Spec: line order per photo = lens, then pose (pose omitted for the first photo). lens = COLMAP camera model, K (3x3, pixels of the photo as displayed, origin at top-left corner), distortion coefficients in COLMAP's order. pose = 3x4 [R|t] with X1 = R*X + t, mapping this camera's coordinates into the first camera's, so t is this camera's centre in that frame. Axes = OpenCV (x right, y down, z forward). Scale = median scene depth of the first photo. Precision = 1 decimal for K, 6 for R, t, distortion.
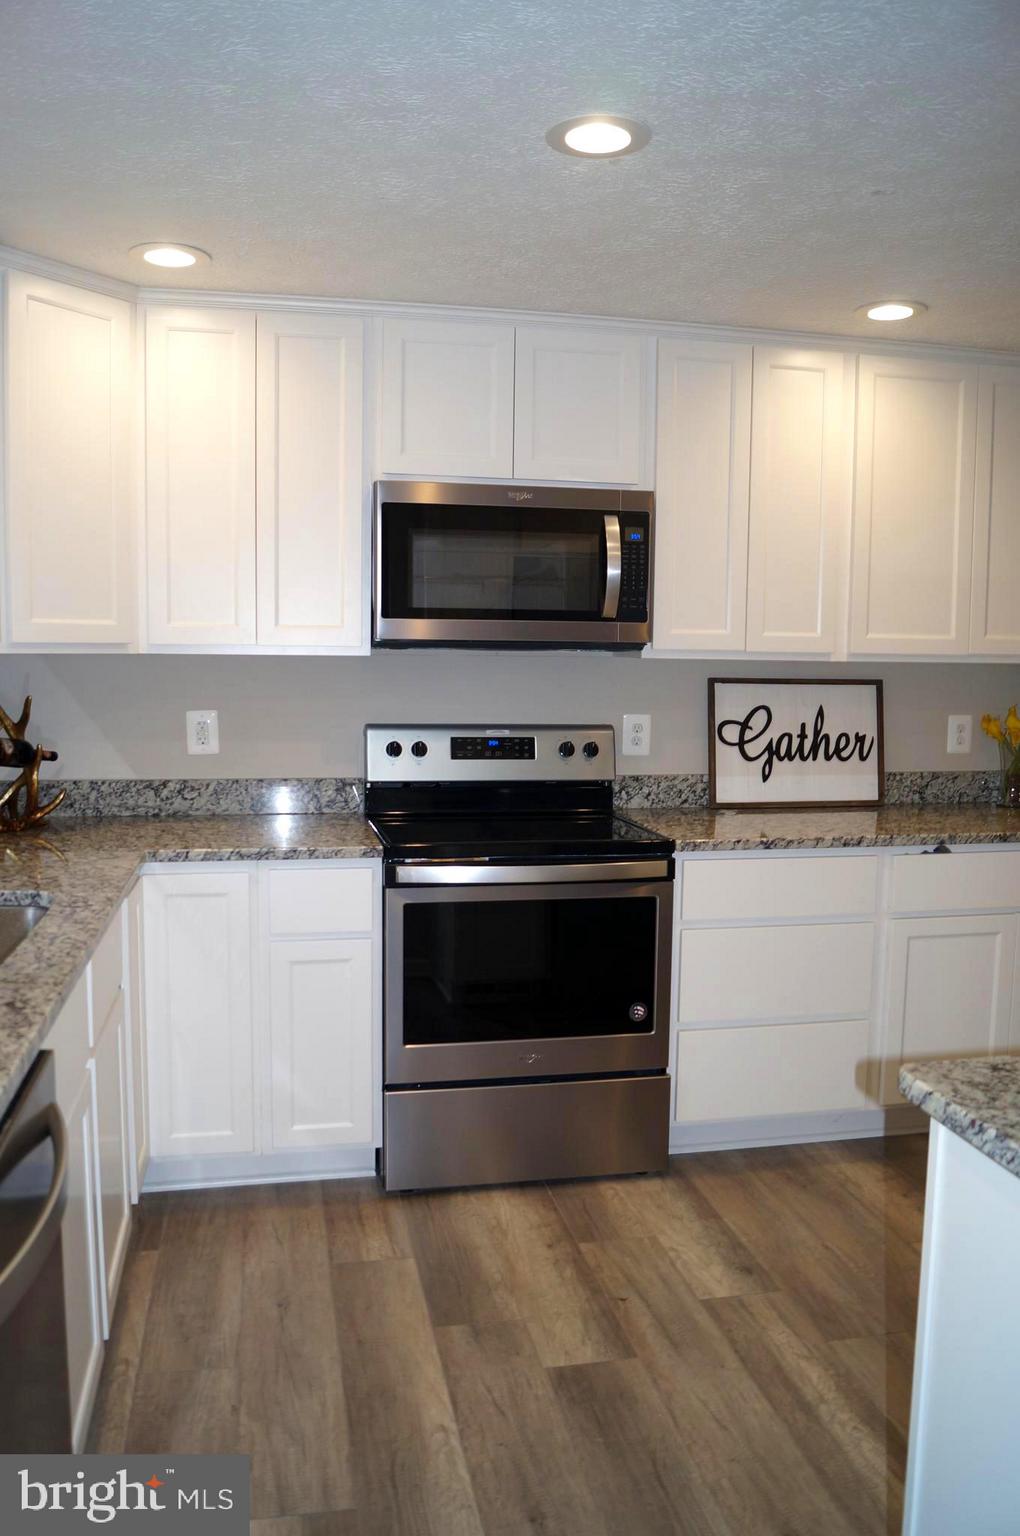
lens RADIAL K [[1198.9, 0, 516.2], [0, 1198.9, 765.7], [0, 0, 1]] dist [-0.065501, -0.005703]
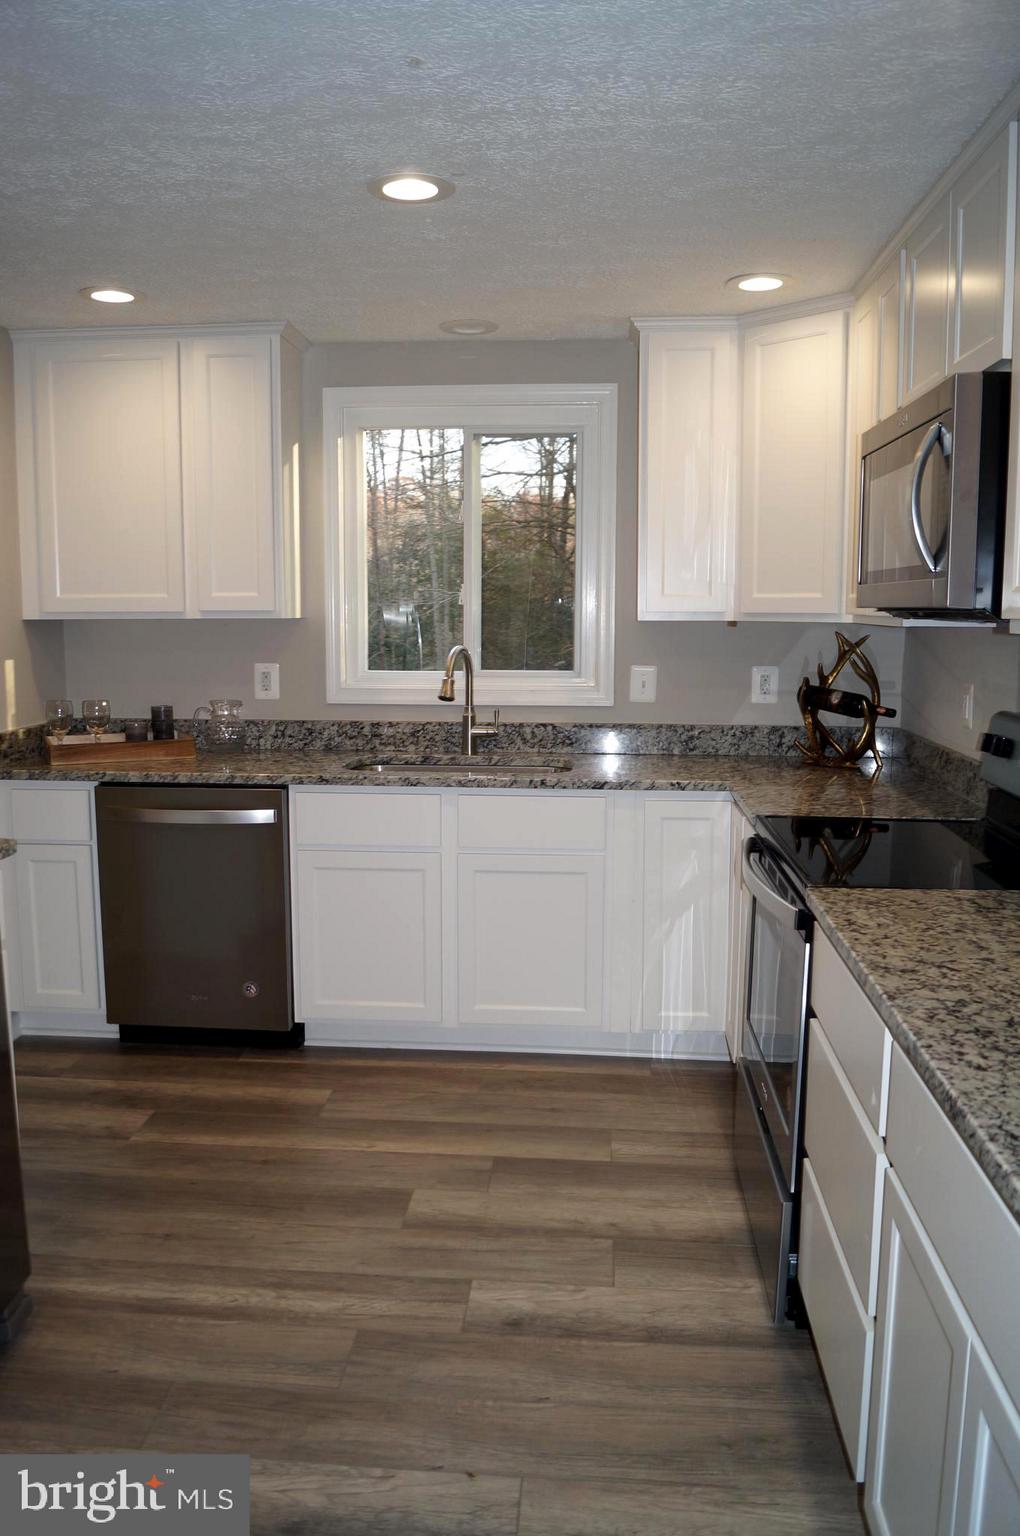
lens RADIAL K [[1198.9, 0, 514.3], [0, 1198.9, 772.5], [0, 0, 1]] dist [-0.065501, -0.005703]
pose [[-0.282221, 0.118653, -0.951984, 1.039042], [-0.086232, 0.985168, 0.148352, -0.117786], [0.955466, 0.123959, -0.267803, 1.244410]]
